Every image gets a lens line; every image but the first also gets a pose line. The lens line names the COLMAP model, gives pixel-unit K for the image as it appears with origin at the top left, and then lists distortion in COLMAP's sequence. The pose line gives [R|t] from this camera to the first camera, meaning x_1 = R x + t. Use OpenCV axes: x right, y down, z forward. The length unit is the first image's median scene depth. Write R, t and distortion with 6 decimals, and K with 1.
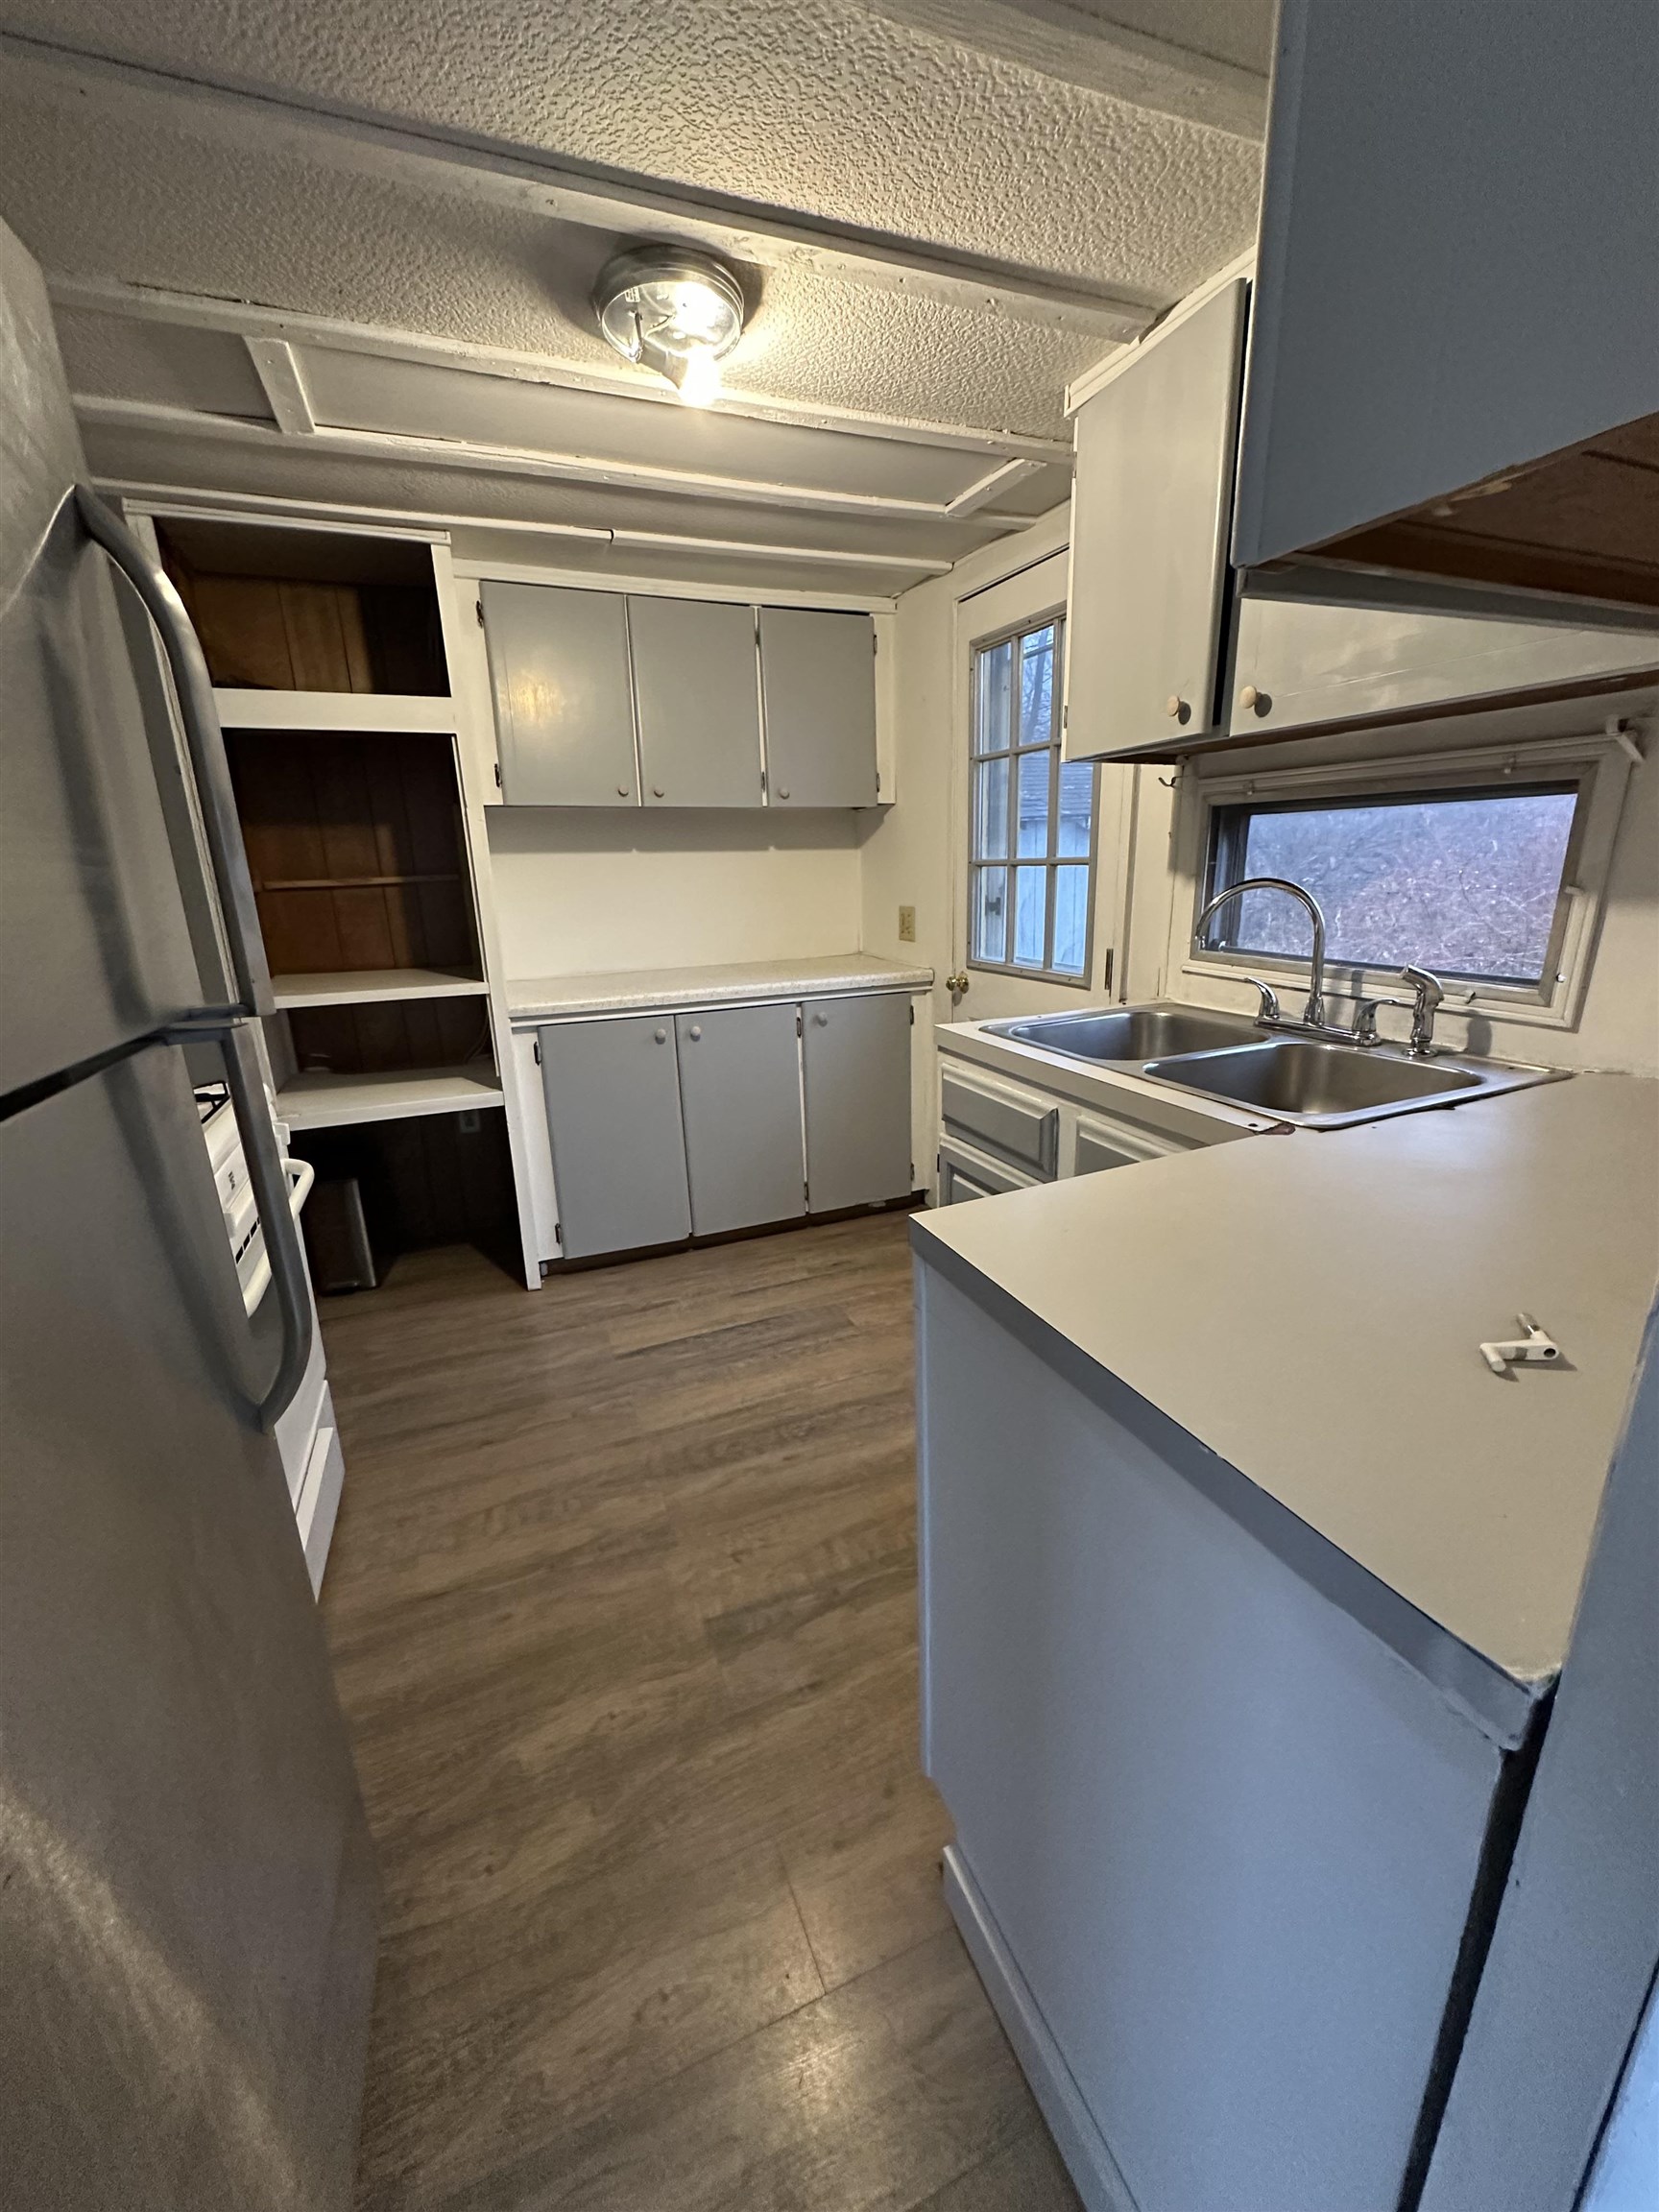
lens RADIAL K [[883.3, 0, 831.9], [0, 883.3, 1101.1], [0, 0, 1]] dist [0.000892, -0.000483]
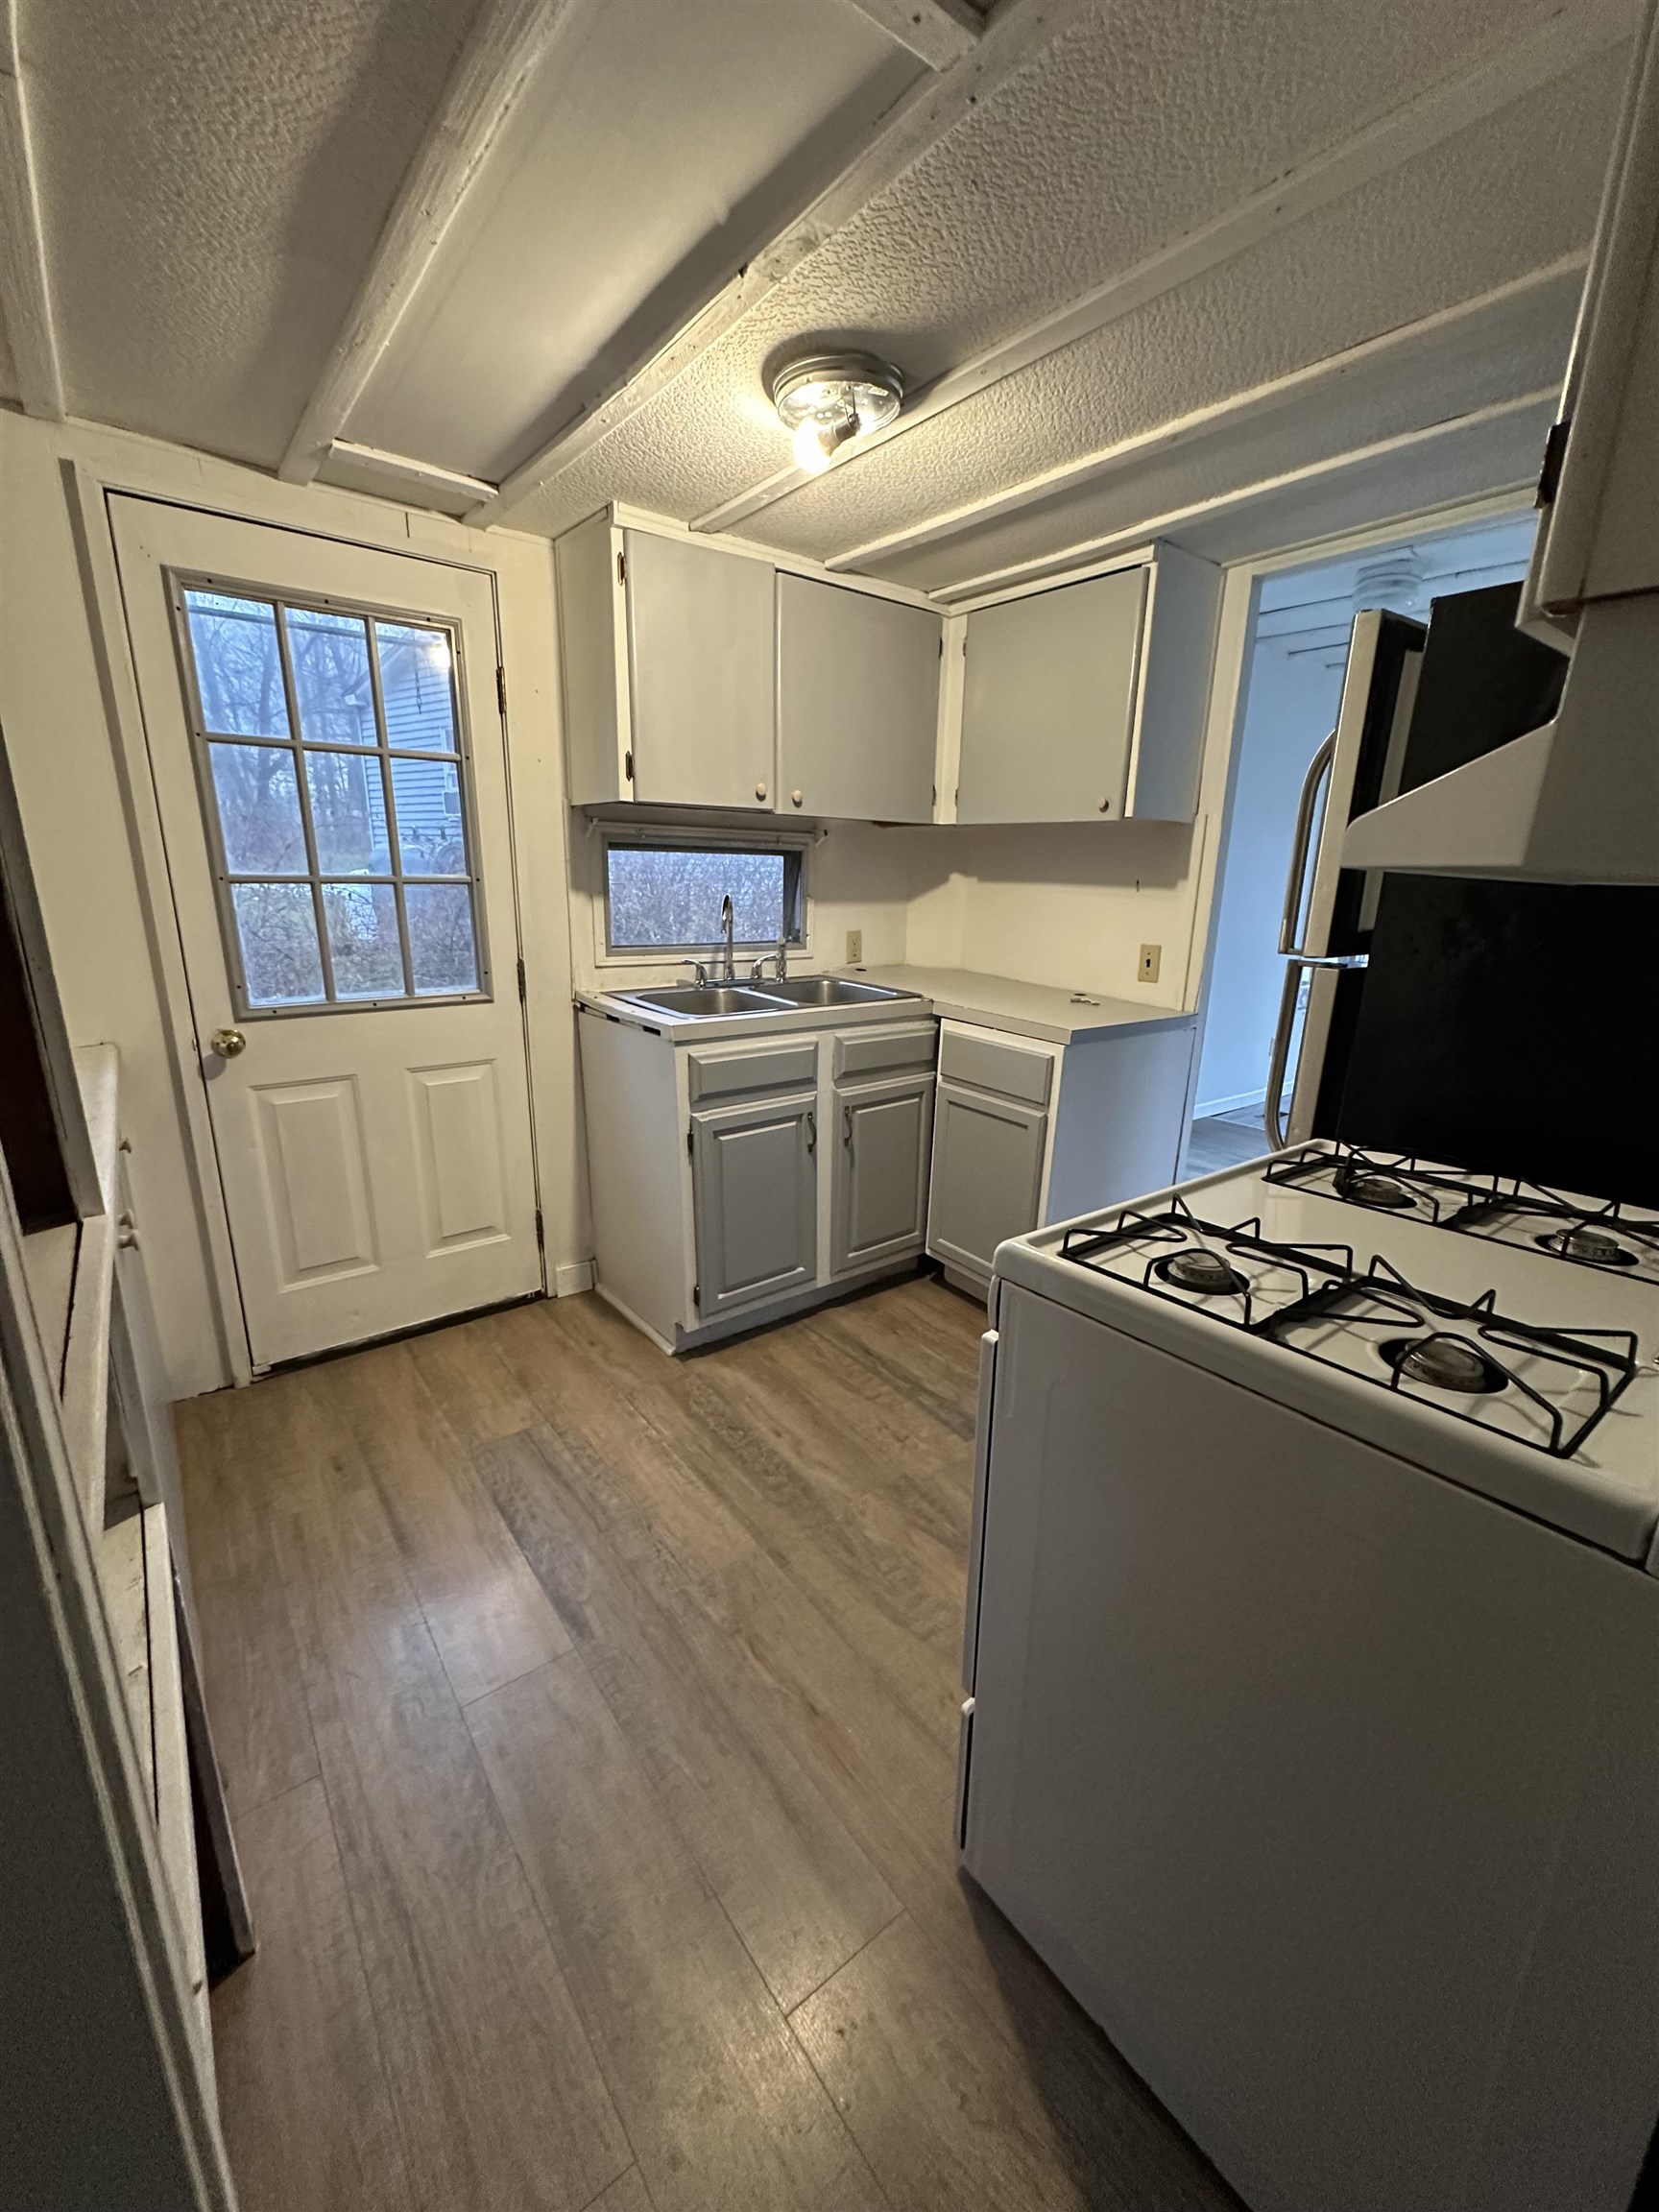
lens RADIAL K [[883.3, 0, 821.9], [0, 883.3, 1106.5], [0, 0, 1]] dist [0.000892, -0.000483]
pose [[-0.254912, -0.227014, 0.939939, -0.792028], [0.245773, 0.924918, 0.290040, -0.210672], [-0.935209, 0.304946, -0.179979, 0.824885]]
